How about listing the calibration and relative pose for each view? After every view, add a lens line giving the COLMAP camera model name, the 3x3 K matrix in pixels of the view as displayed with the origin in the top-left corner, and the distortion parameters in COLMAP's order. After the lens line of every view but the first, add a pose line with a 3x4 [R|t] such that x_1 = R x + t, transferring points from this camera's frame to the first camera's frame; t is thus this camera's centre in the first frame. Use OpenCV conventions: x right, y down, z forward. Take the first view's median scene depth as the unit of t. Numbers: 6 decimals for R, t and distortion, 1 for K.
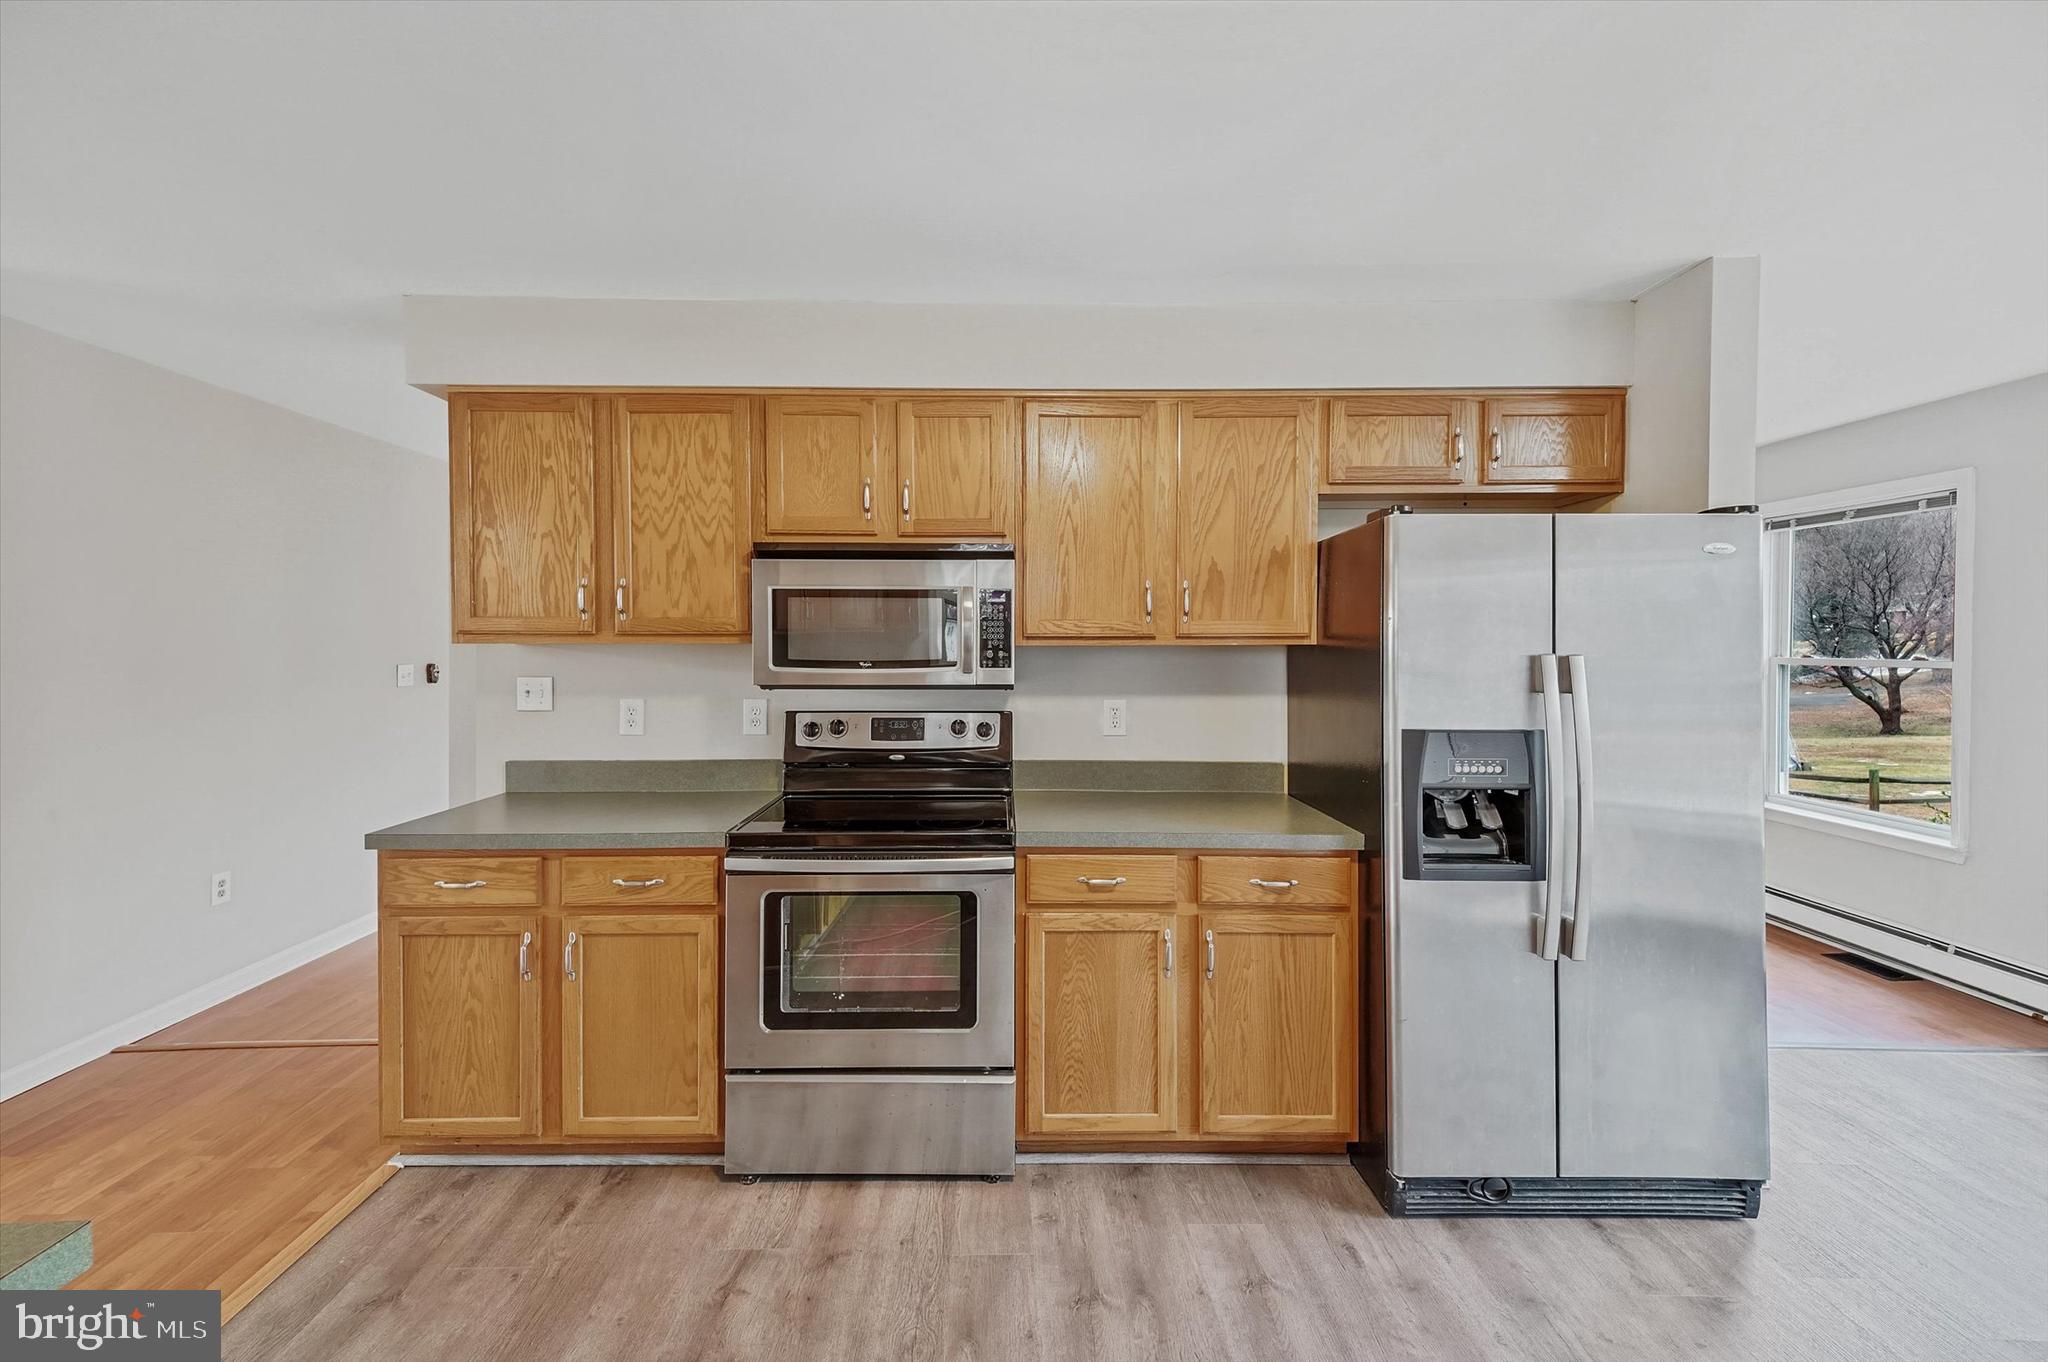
lens RADIAL K [[842.8, 0, 1001.1], [0, 842.8, 650.4], [0, 0, 1]] dist [0.018306, -0.000262]
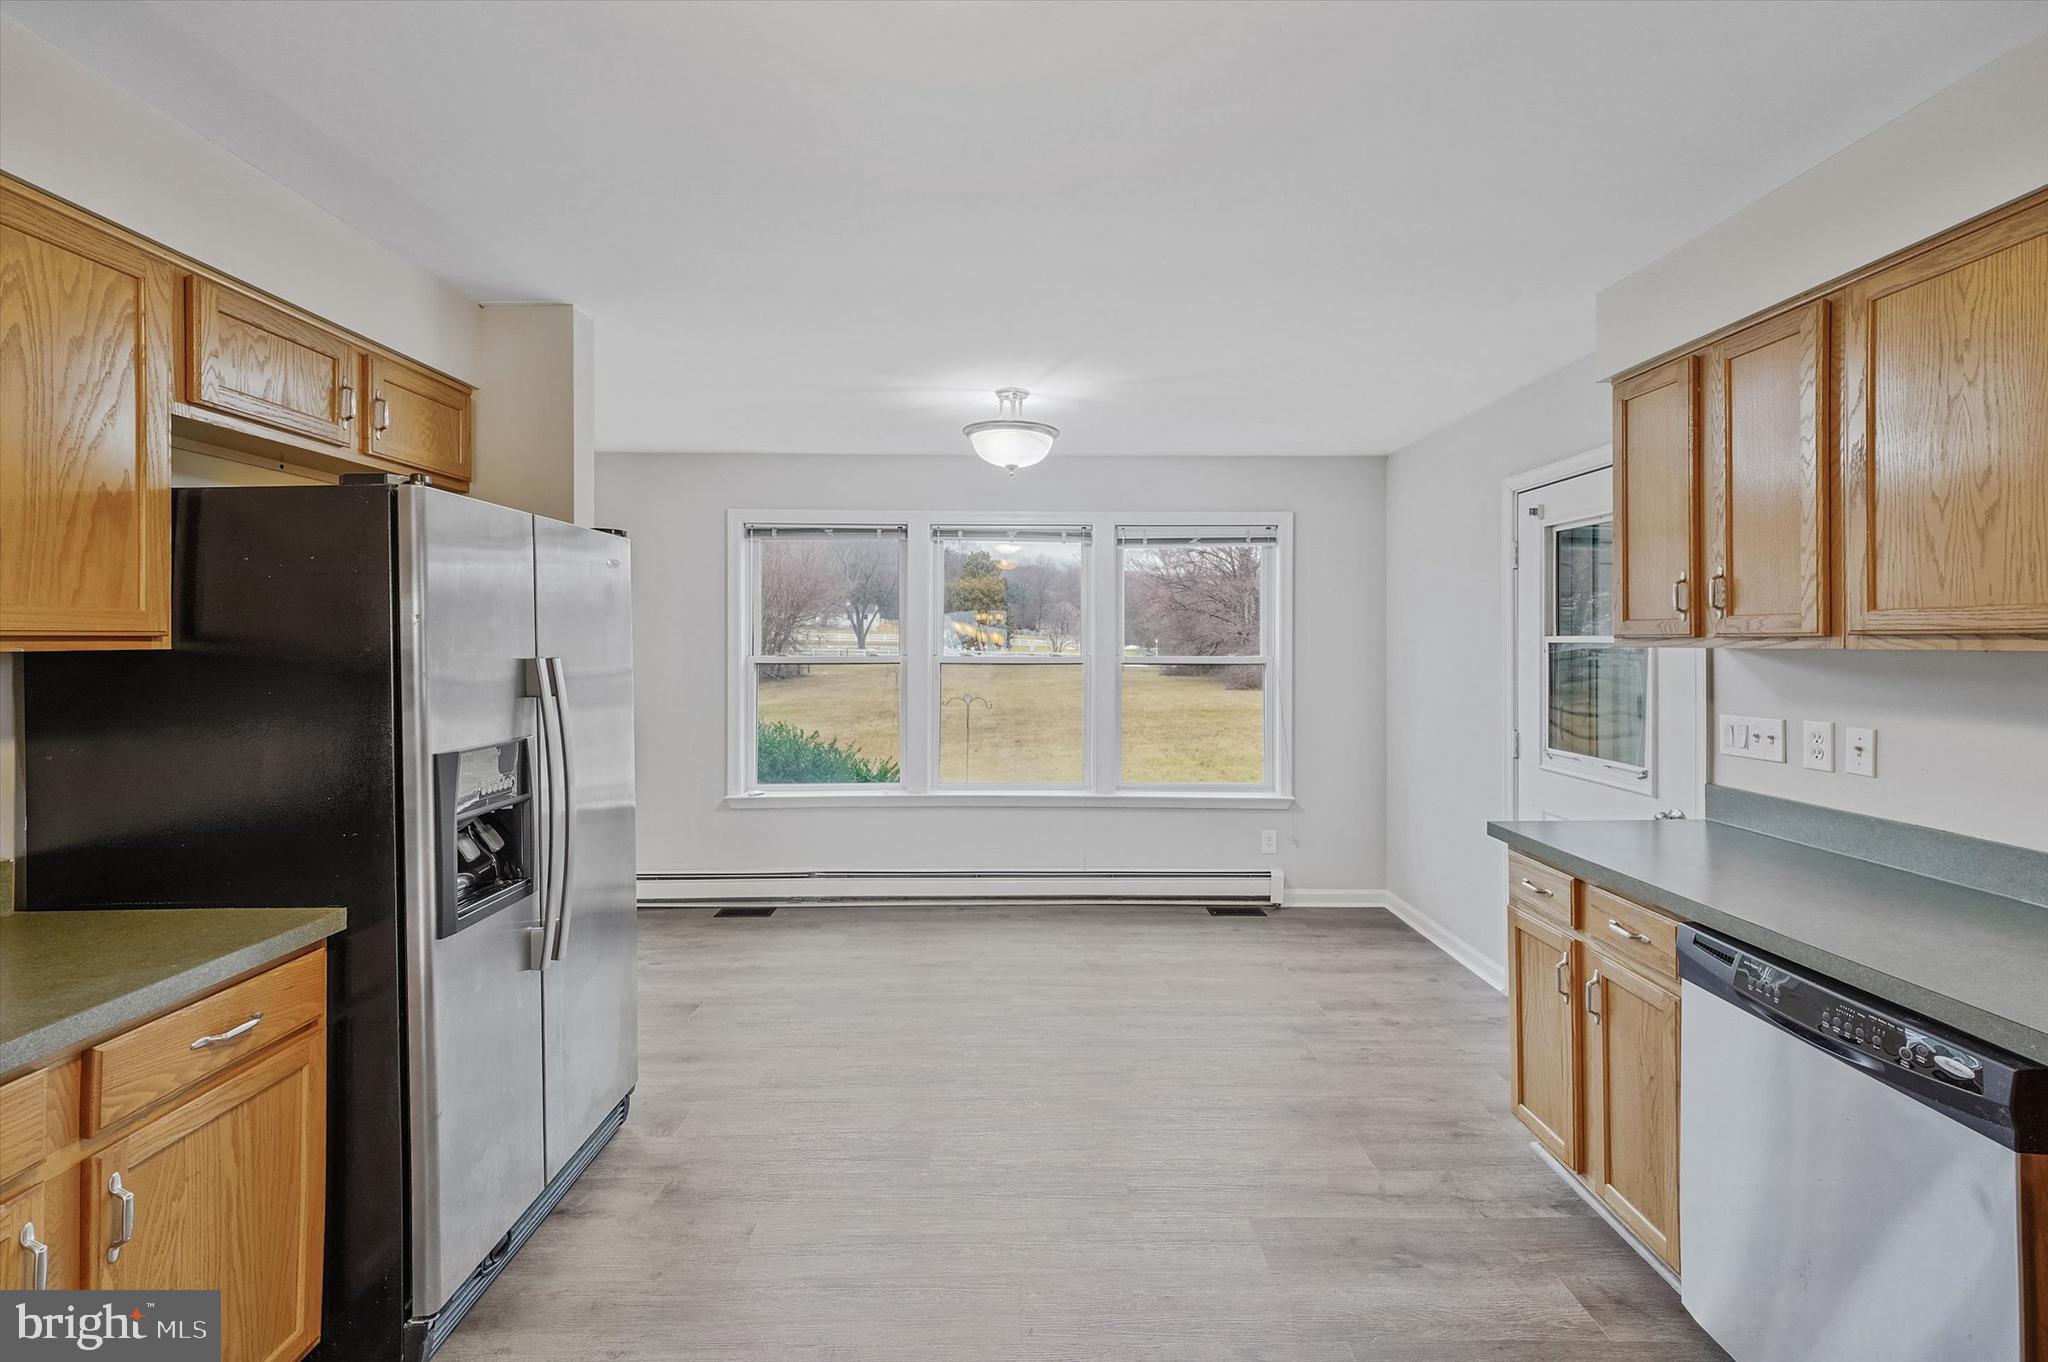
lens RADIAL K [[857.5, 0, 1027.2], [0, 857.5, 639.9], [0, 0, 1]] dist [0.001440, 0.000472]
pose [[-0.003654, 0.001604, 0.999992, -0.313985], [0.008899, 0.999959, -0.001572, -0.008348], [-0.999954, 0.008894, -0.003668, 0.404048]]
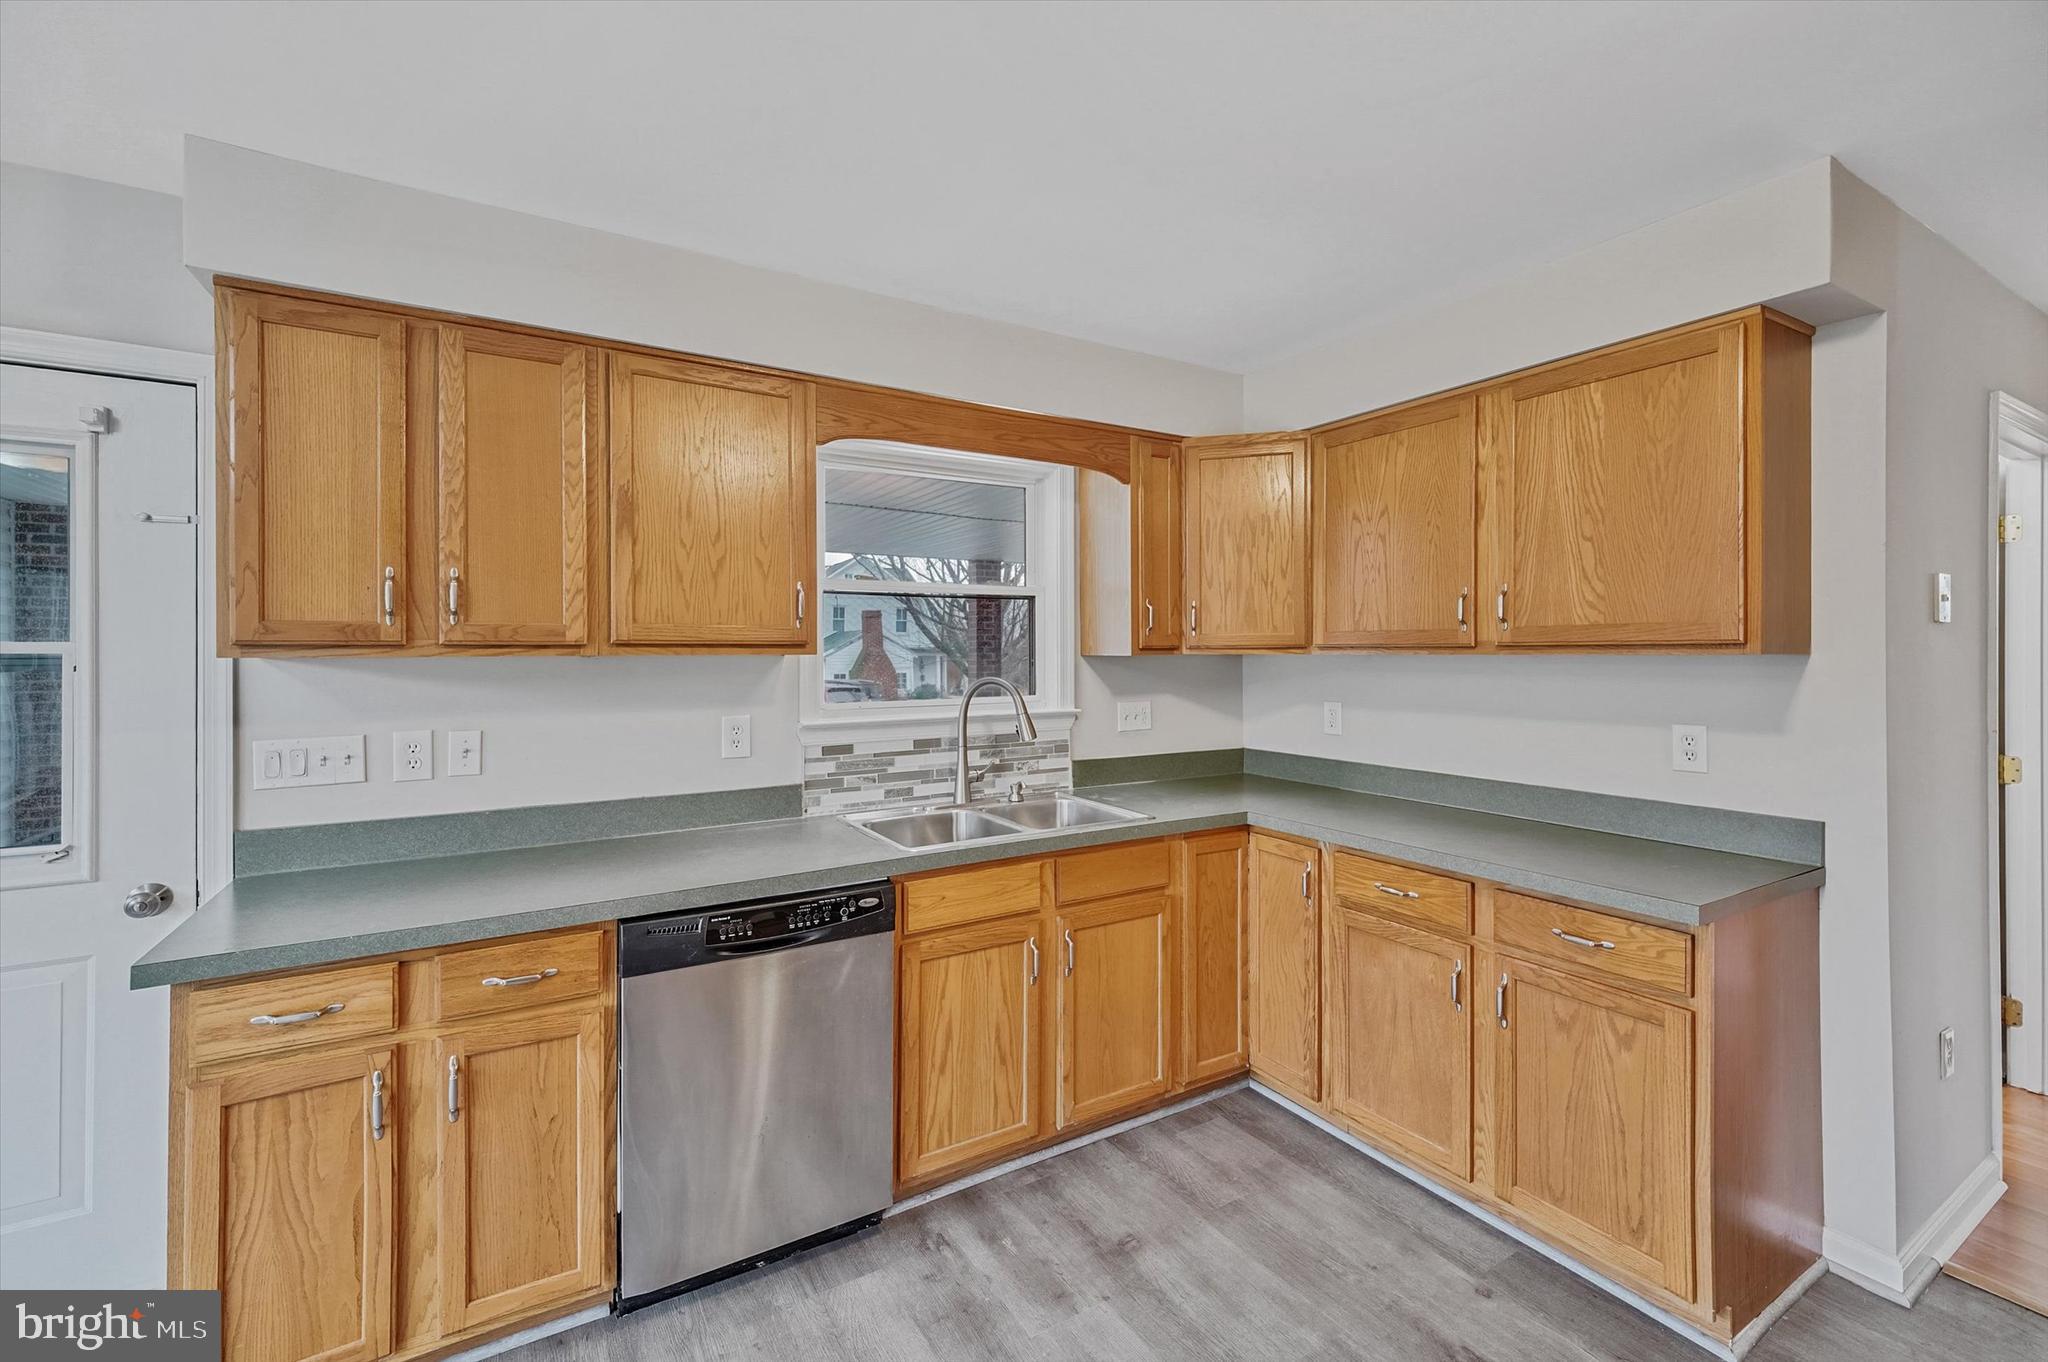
lens RADIAL K [[860.8, 0, 1025.3], [0, 860.8, 656.9], [0, 0, 1]] dist [0.000338, -0.000126]
pose [[-0.859731, 0.006060, -0.510711, 0.537745], [0.000627, 0.999941, 0.010808, -0.002975], [0.510746, 0.008972, -0.859685, 0.677582]]
